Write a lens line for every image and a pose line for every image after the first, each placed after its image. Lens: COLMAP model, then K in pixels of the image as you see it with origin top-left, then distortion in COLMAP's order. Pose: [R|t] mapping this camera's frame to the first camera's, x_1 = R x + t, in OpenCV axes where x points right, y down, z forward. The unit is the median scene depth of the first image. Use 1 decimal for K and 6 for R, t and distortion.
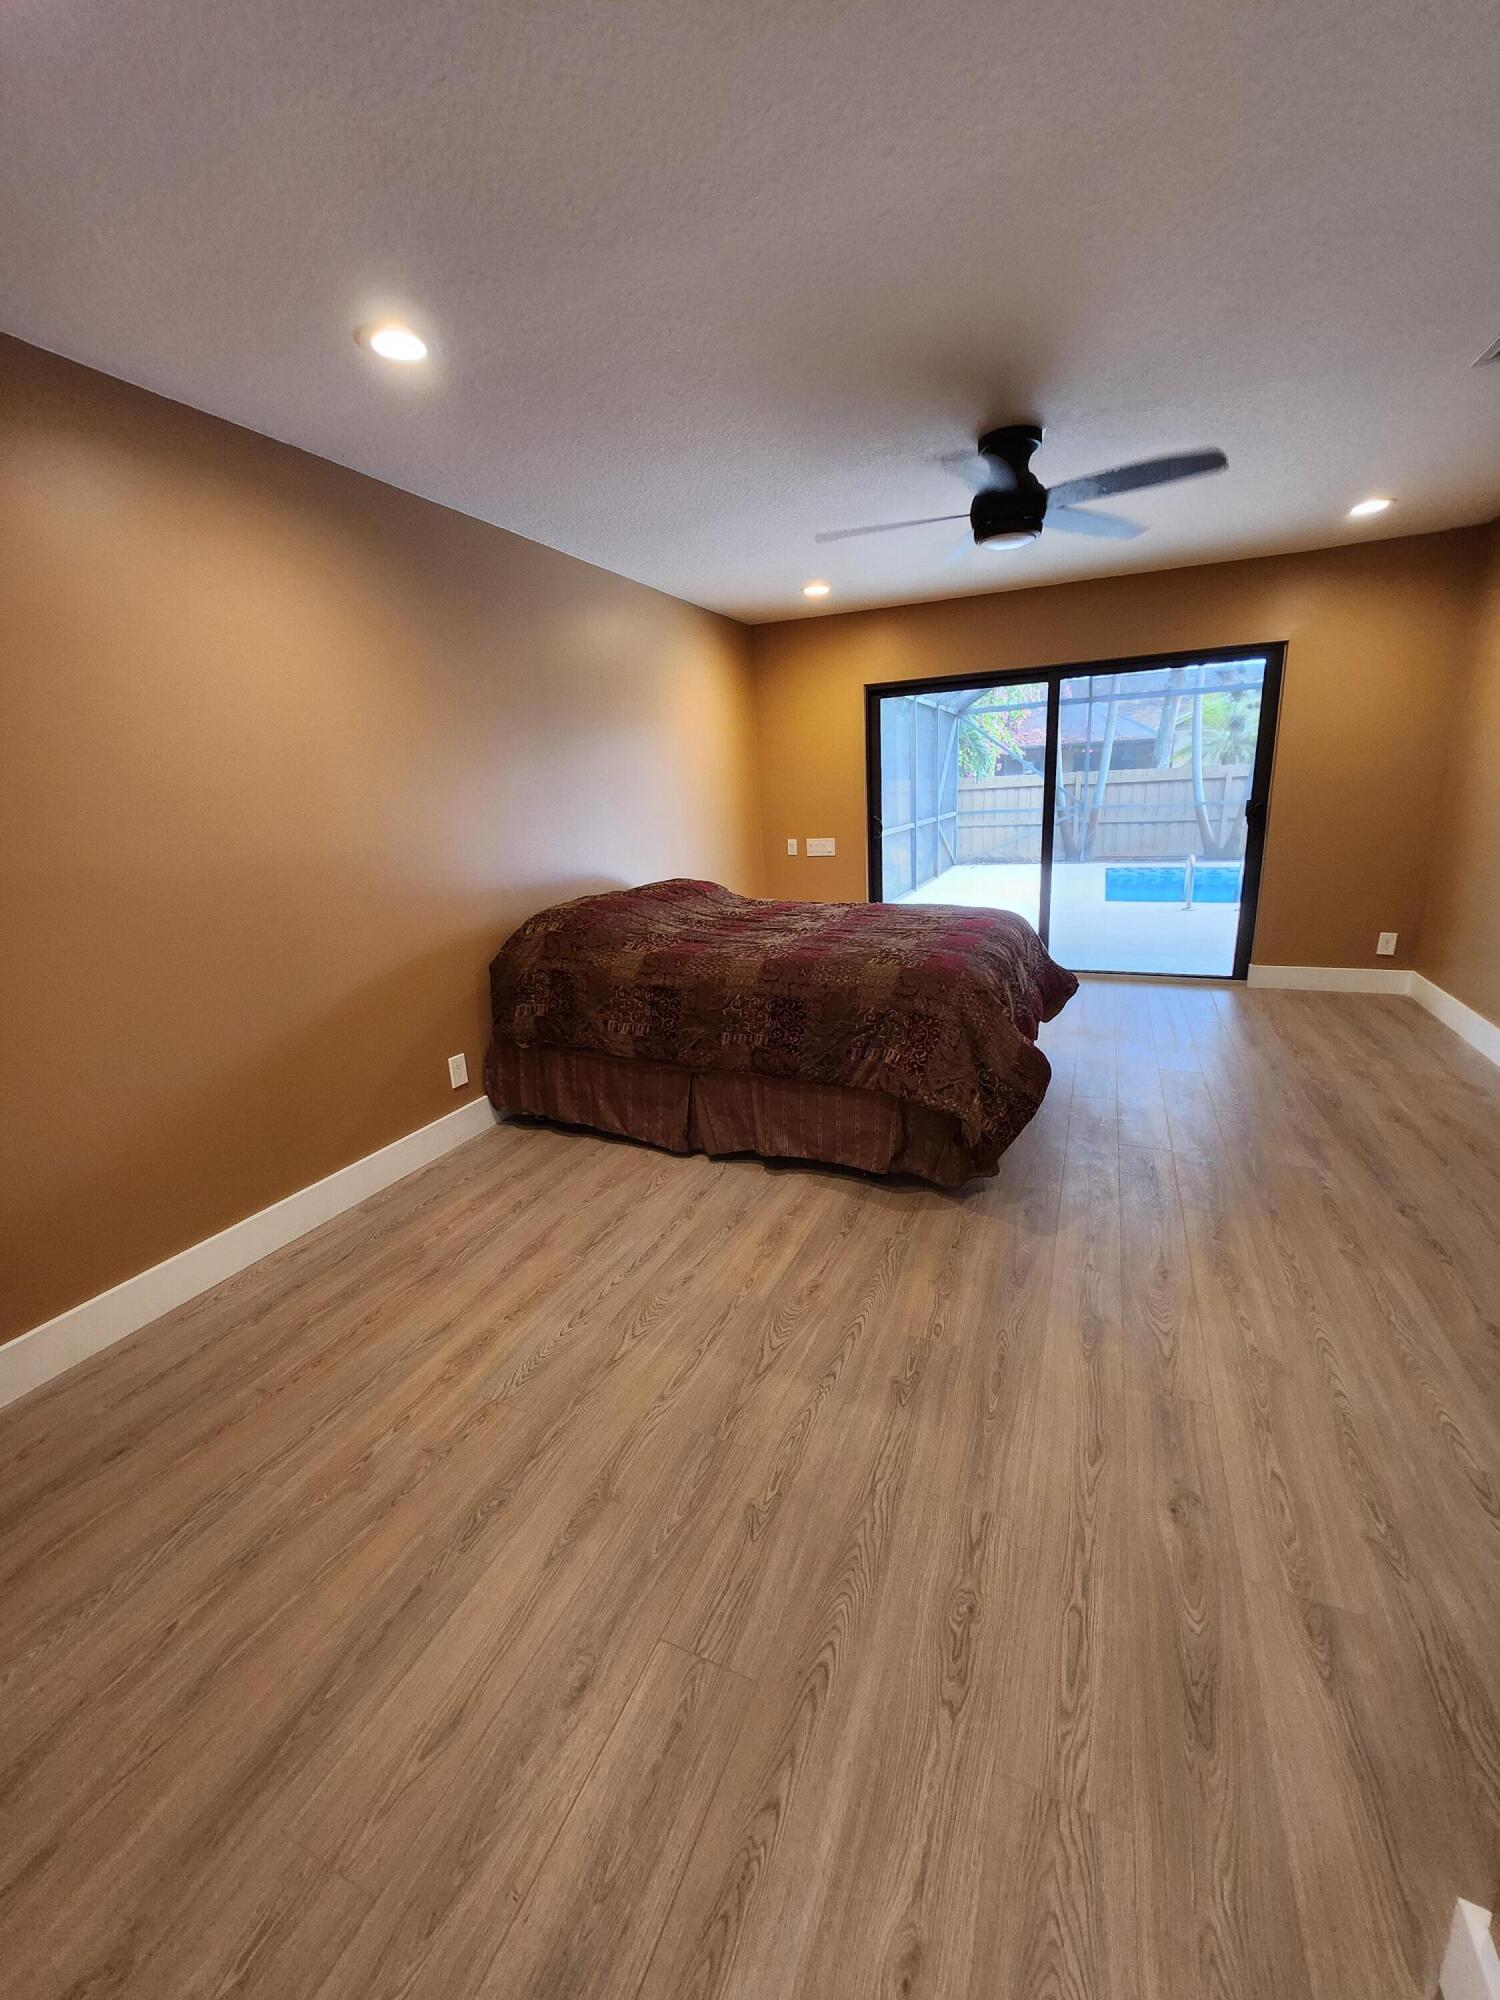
lens RADIAL K [[788.6, 0, 750.0], [0, 788.6, 1000.0], [0, 0, 1]] dist [0.002188, -0.000099]
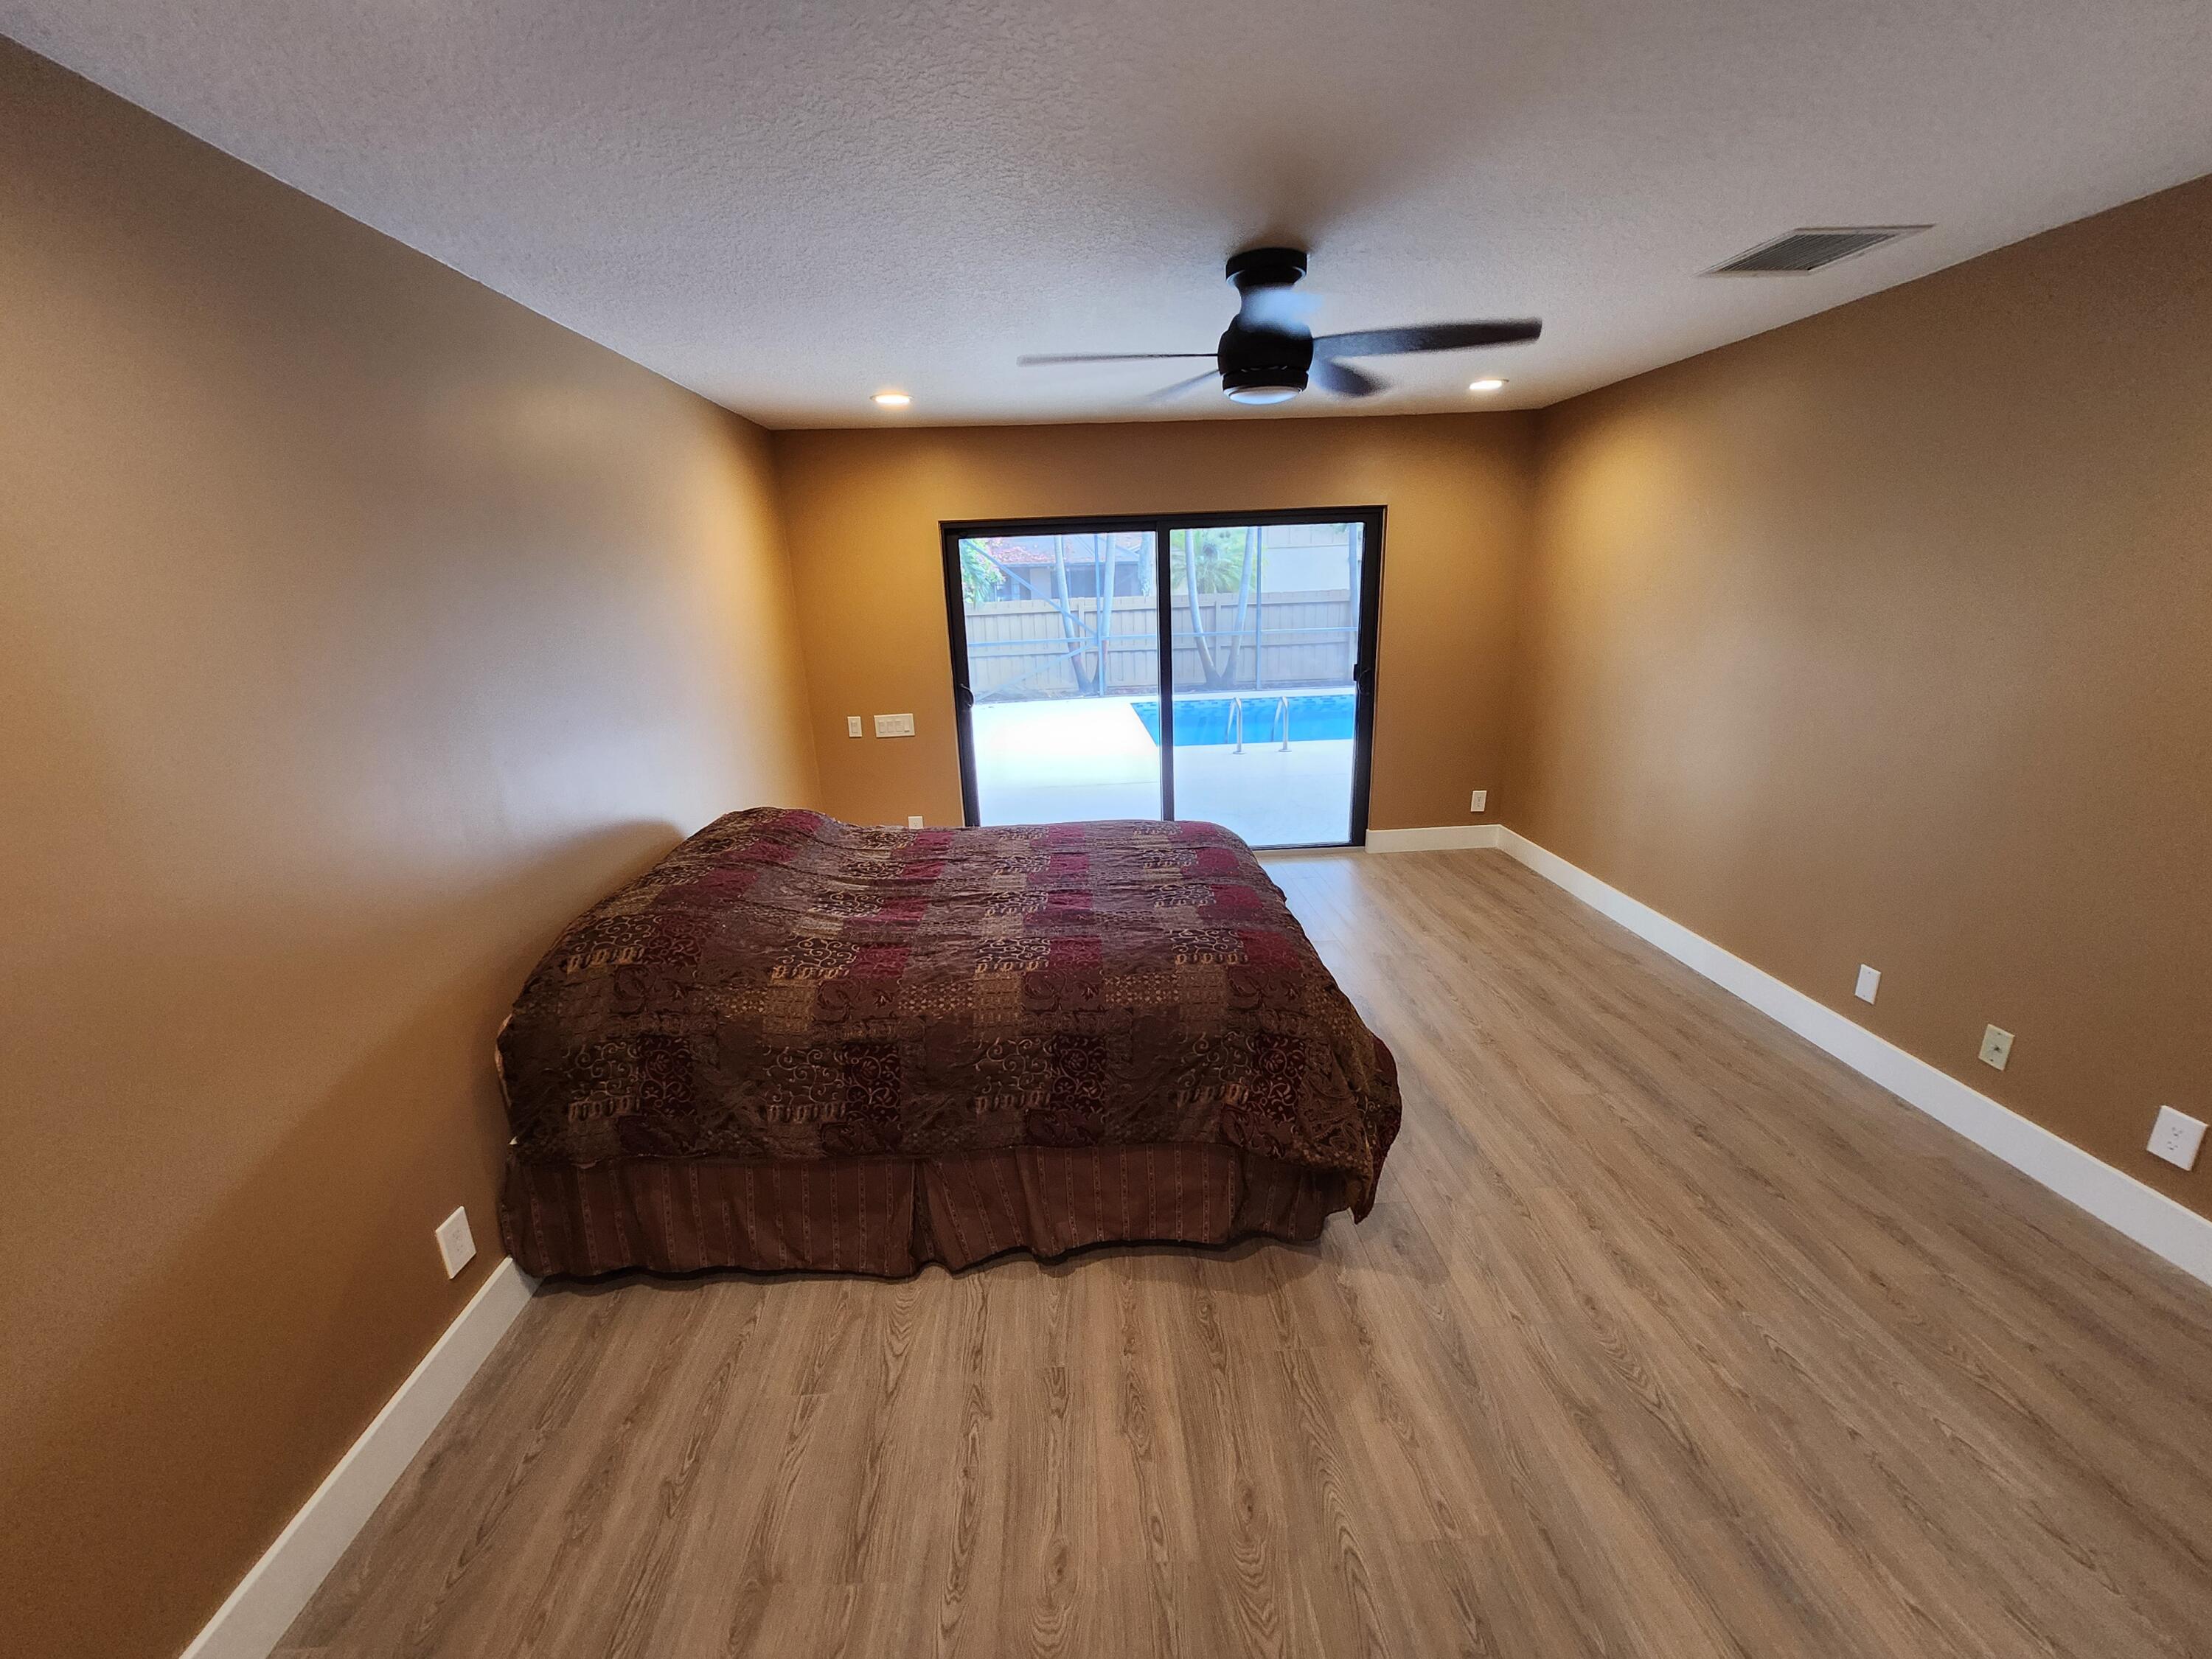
lens RADIAL K [[872.2, 0, 1098.7], [0, 872.2, 835.7], [0, 0, 1]] dist [0.002188, -0.000099]
pose [[0.894374, -0.110487, 0.433459, -0.218042], [0.107806, 0.993693, 0.030849, -0.173747], [-0.434134, 0.019139, 0.900645, 0.274363]]
